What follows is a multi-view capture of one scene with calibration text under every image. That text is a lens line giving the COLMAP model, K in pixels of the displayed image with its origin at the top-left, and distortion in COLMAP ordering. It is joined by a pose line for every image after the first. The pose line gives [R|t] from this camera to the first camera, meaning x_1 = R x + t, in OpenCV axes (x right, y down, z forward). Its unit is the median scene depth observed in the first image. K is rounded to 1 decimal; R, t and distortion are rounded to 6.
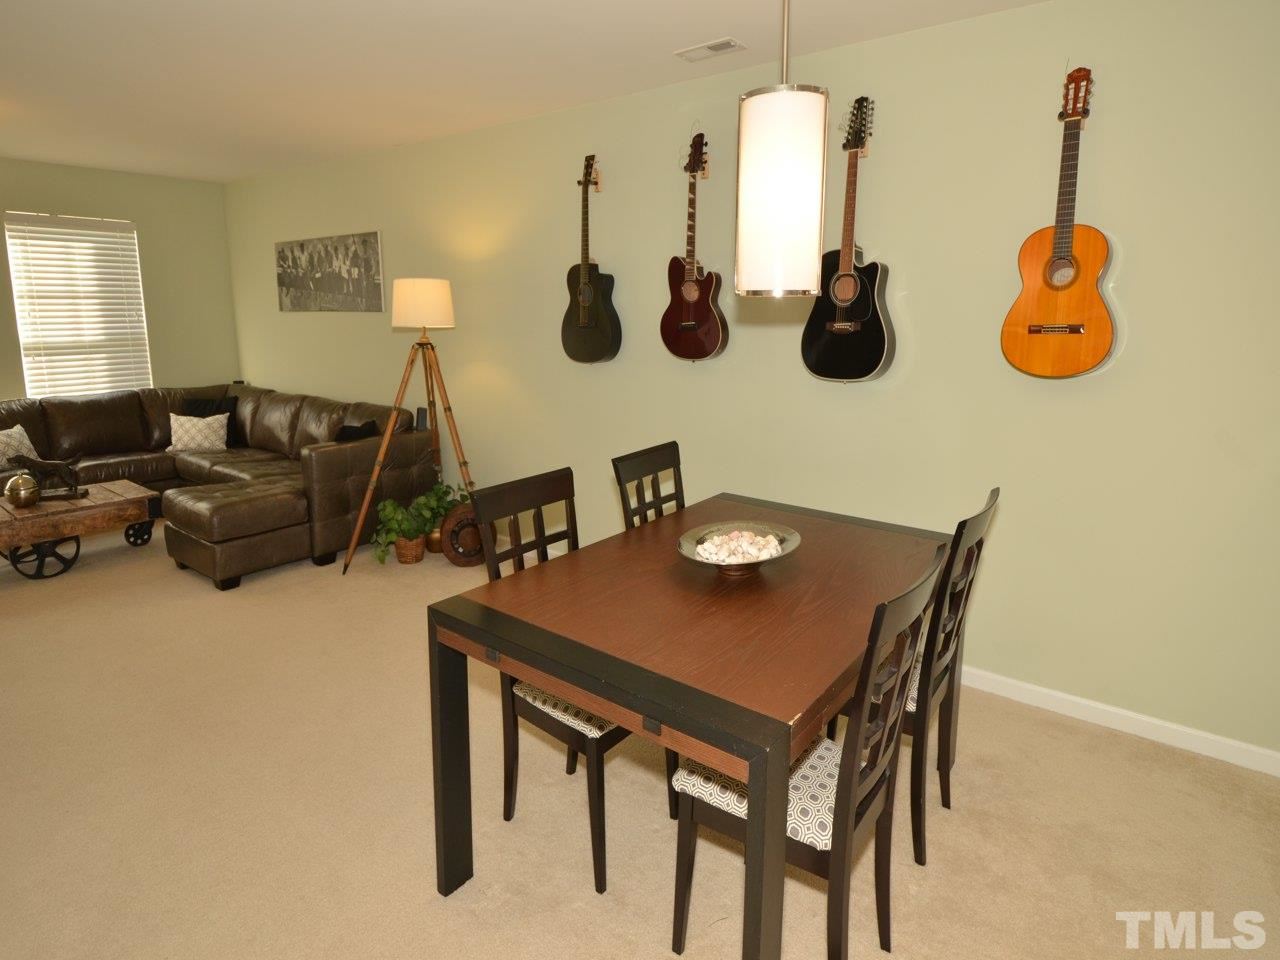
lens RADIAL K [[711.5, 0, 646.4], [0, 711.5, 425.2], [0, 0, 1]] dist [0.020835, -0.018844]
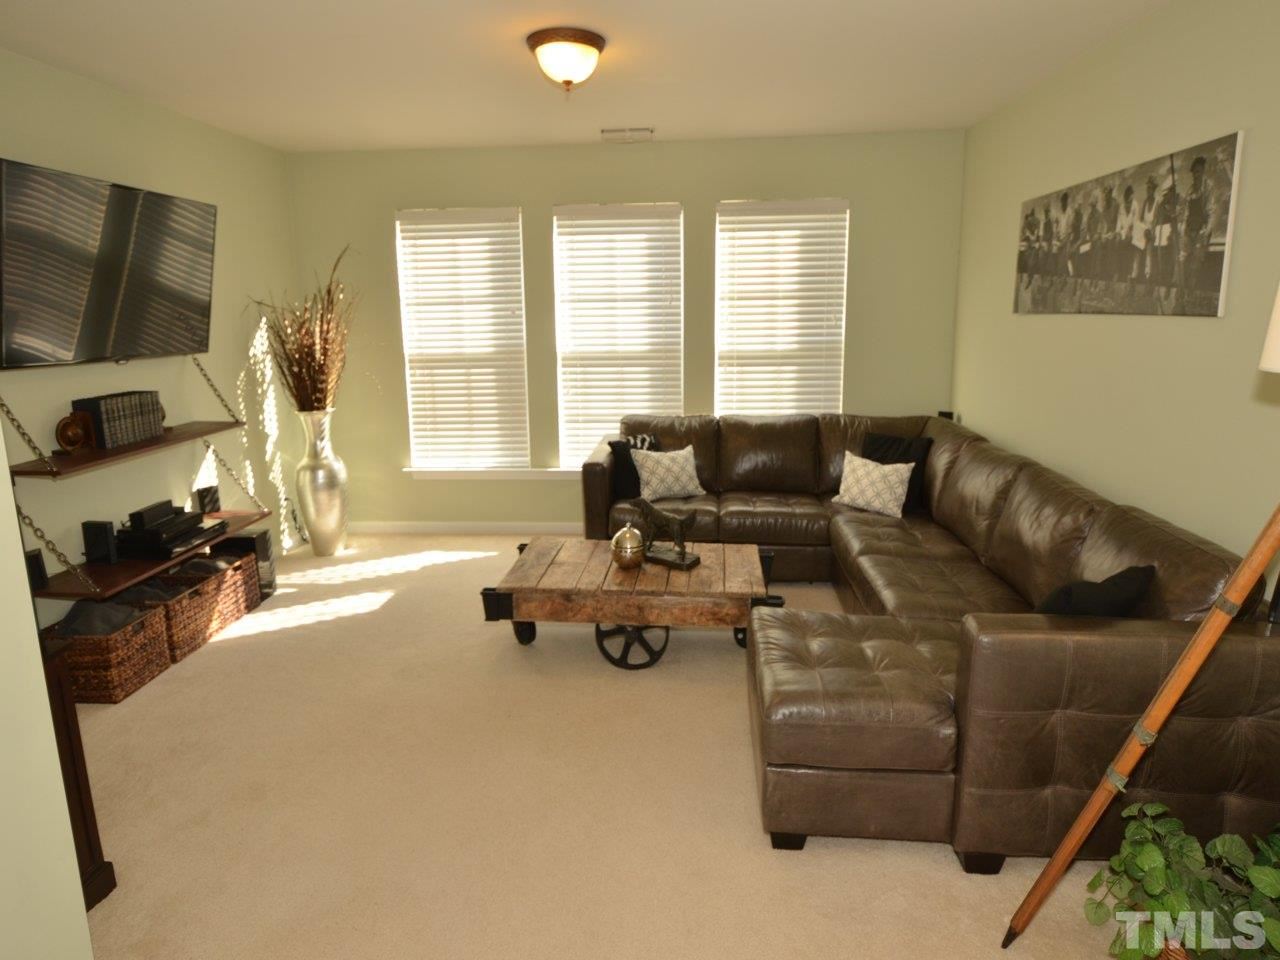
lens RADIAL K [[711.5, 0, 646.4], [0, 711.5, 425.2], [0, 0, 1]] dist [0.020835, -0.018844]
pose [[0.543337, 0.129770, -0.829425, -0.172957], [-0.121746, 0.989716, 0.075095, -0.077204], [0.830640, 0.060177, 0.553548, 0.432851]]
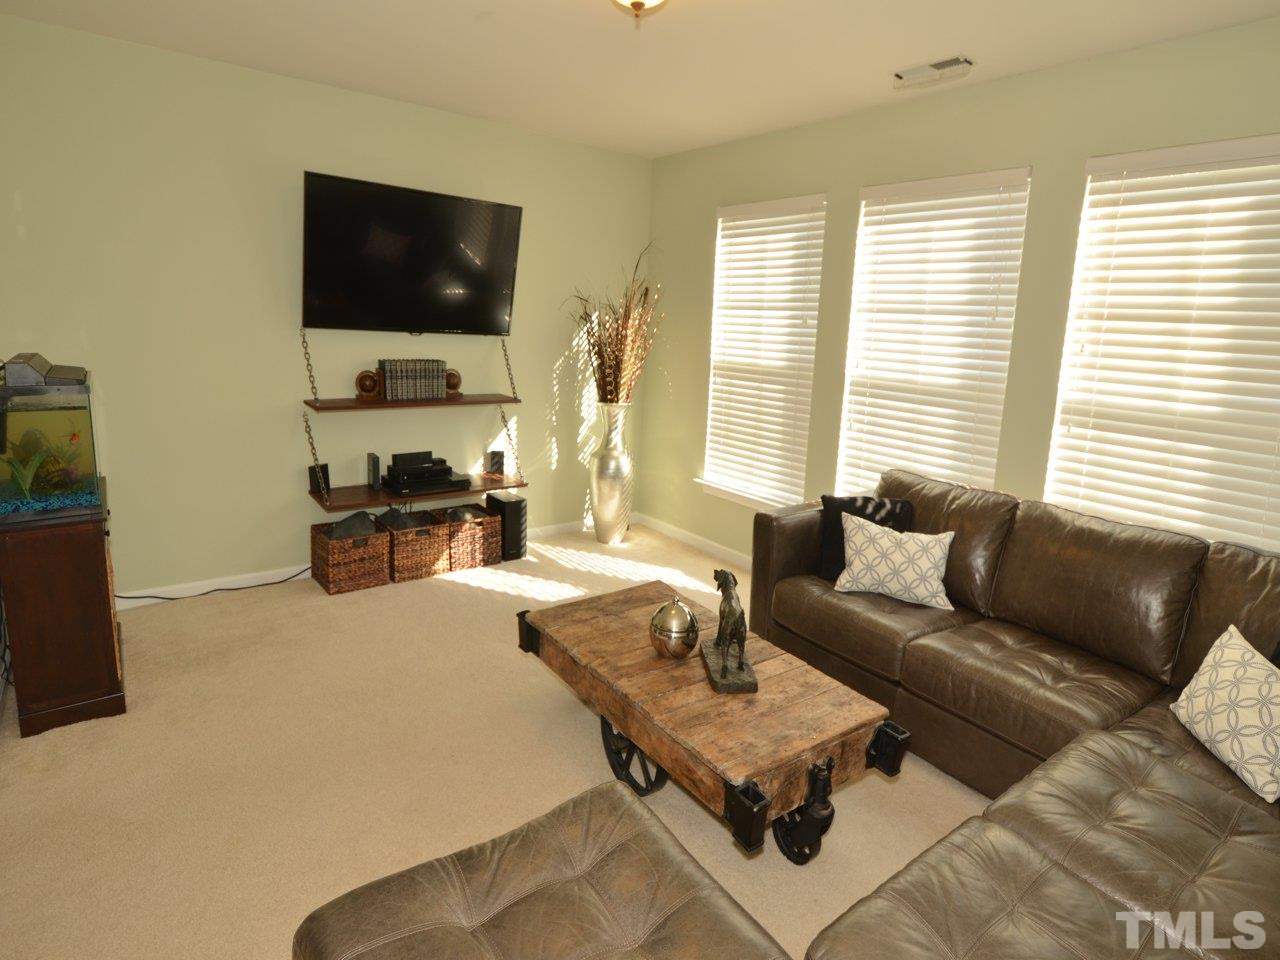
lens RADIAL K [[711.5, 0, 646.4], [0, 711.5, 425.2], [0, 0, 1]] dist [0.020835, -0.018844]
pose [[-0.261360, 0.127880, -0.956733, -0.254121], [-0.210494, 0.959778, 0.185790, -0.127551], [0.942010, 0.249944, -0.223930, 0.807932]]
